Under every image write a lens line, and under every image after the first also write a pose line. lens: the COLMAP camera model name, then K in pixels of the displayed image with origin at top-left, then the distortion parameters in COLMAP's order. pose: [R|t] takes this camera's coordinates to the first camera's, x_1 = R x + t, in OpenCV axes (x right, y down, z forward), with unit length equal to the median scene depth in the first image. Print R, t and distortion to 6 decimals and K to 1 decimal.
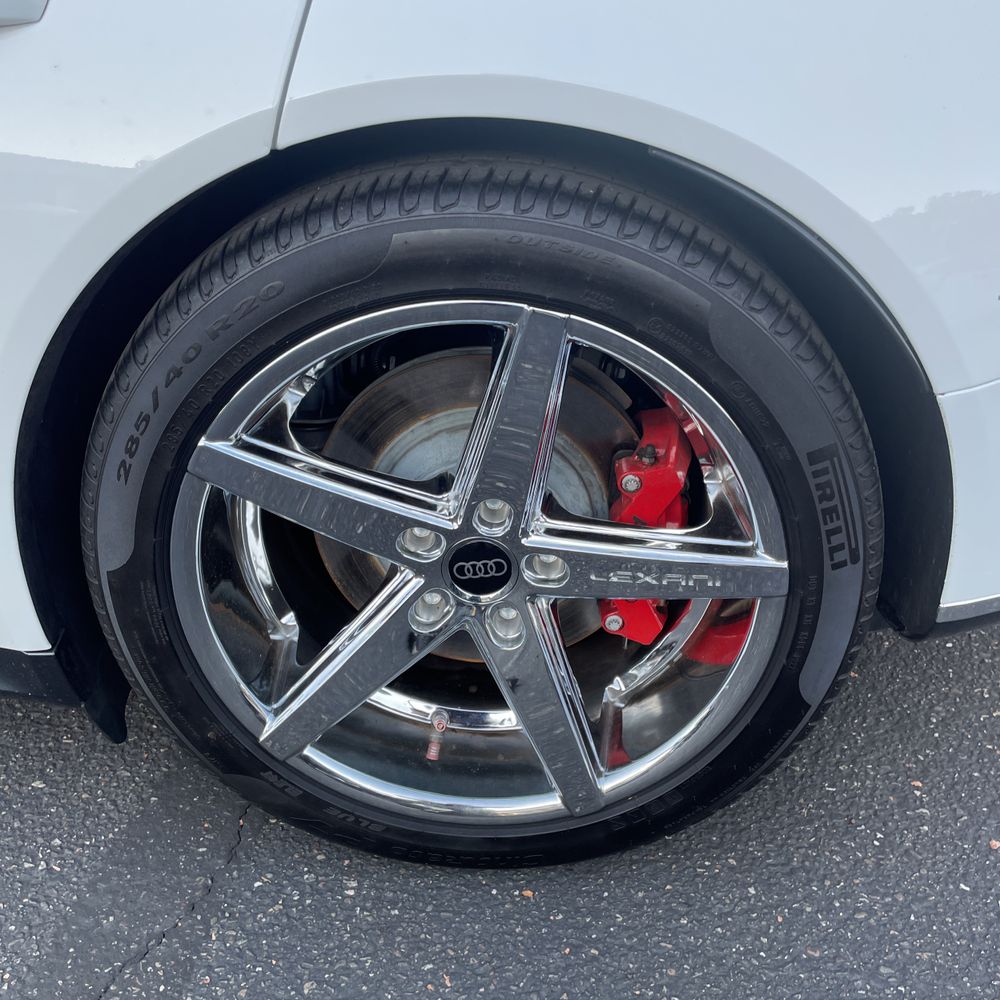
lens RADIAL K [[999.1, 0, 514.9], [0, 999.1, 491.1], [0, 0, 1]] dist [0.085580, -0.111608]
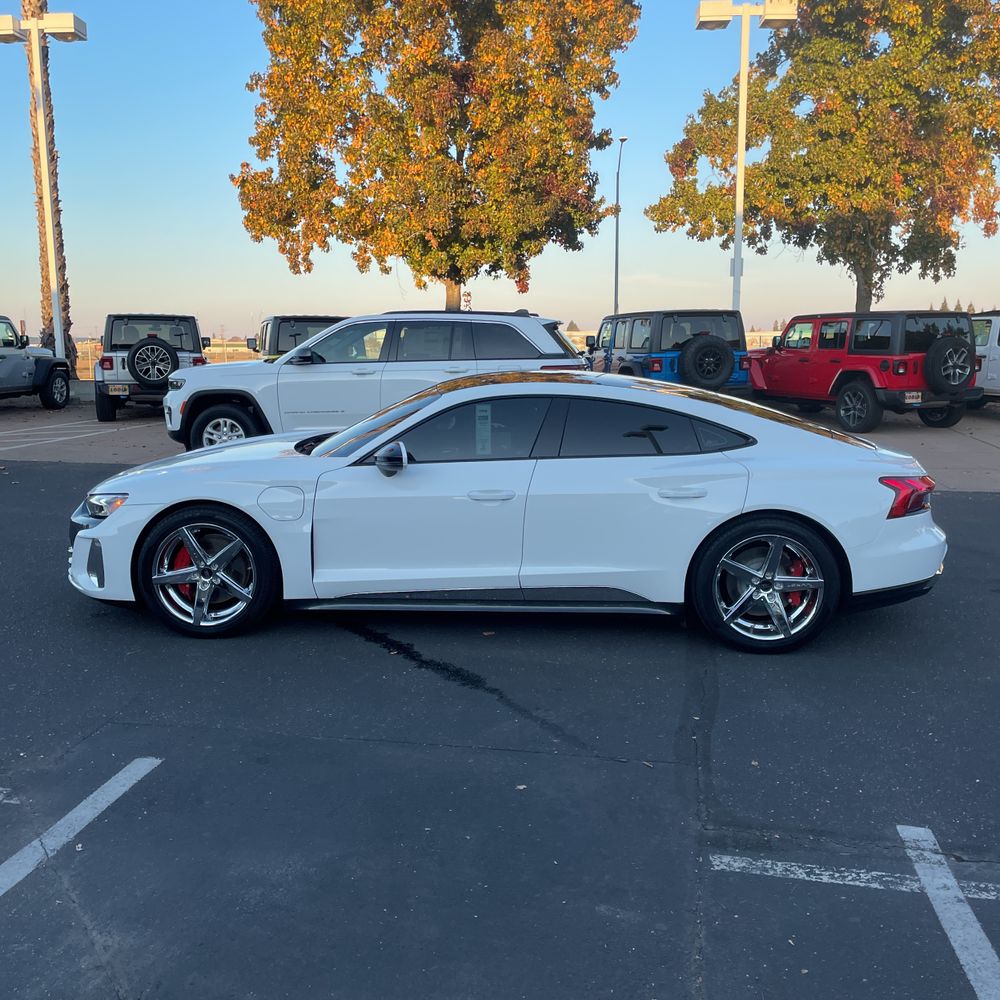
lens RADIAL K [[999.1, 0, 514.9], [0, 999.1, 491.1], [0, 0, 1]] dist [0.085580, -0.111608]
pose [[0.999789, -0.008345, -0.018781, -1.312500], [0.001732, 0.944819, -0.327588, 1.399380], [0.020479, 0.327486, 0.944634, -4.414417]]
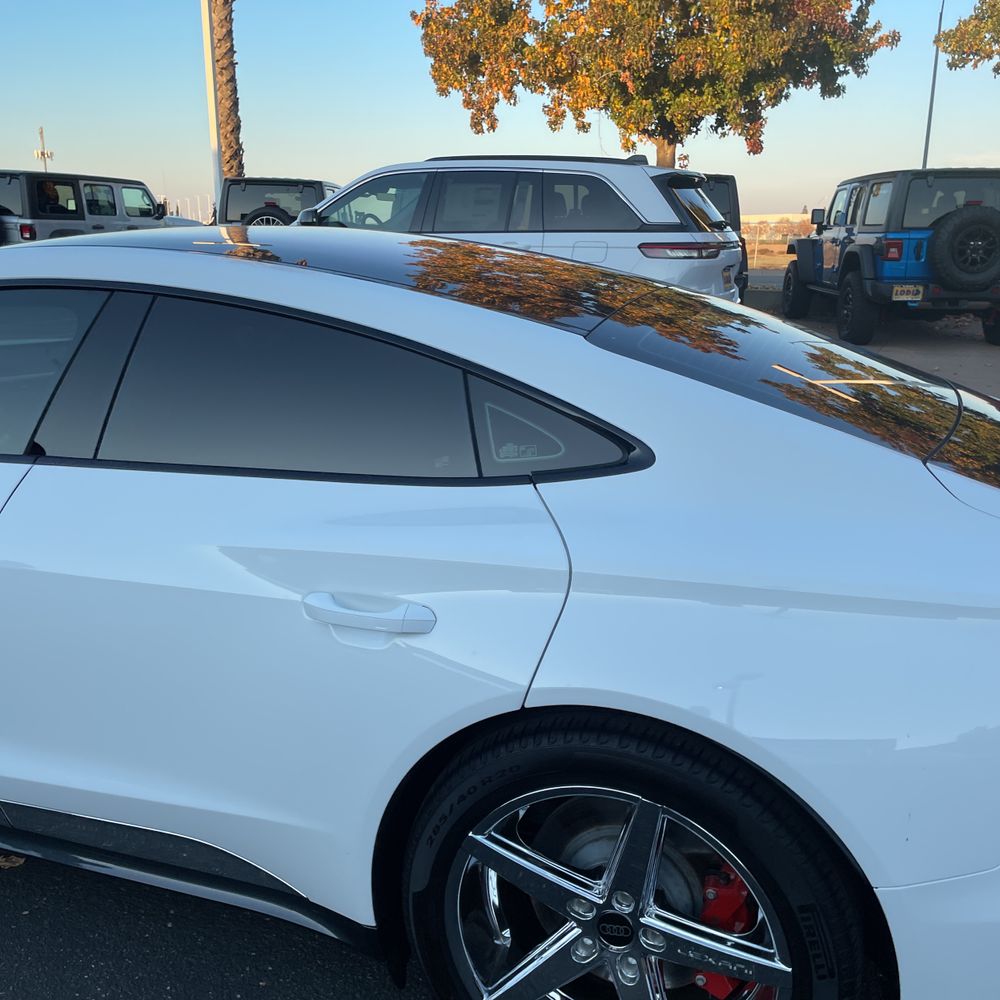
lens RADIAL K [[1004.0, 0, 526.2], [0, 1004.0, 504.4], [0, 0, 1]] dist [0.088498, -0.125231]
pose [[0.954896, 0.081935, -0.285412, 0.257845], [-0.141600, 0.970499, -0.195142, -0.268737], [0.261003, 0.226755, 0.938328, -0.823135]]
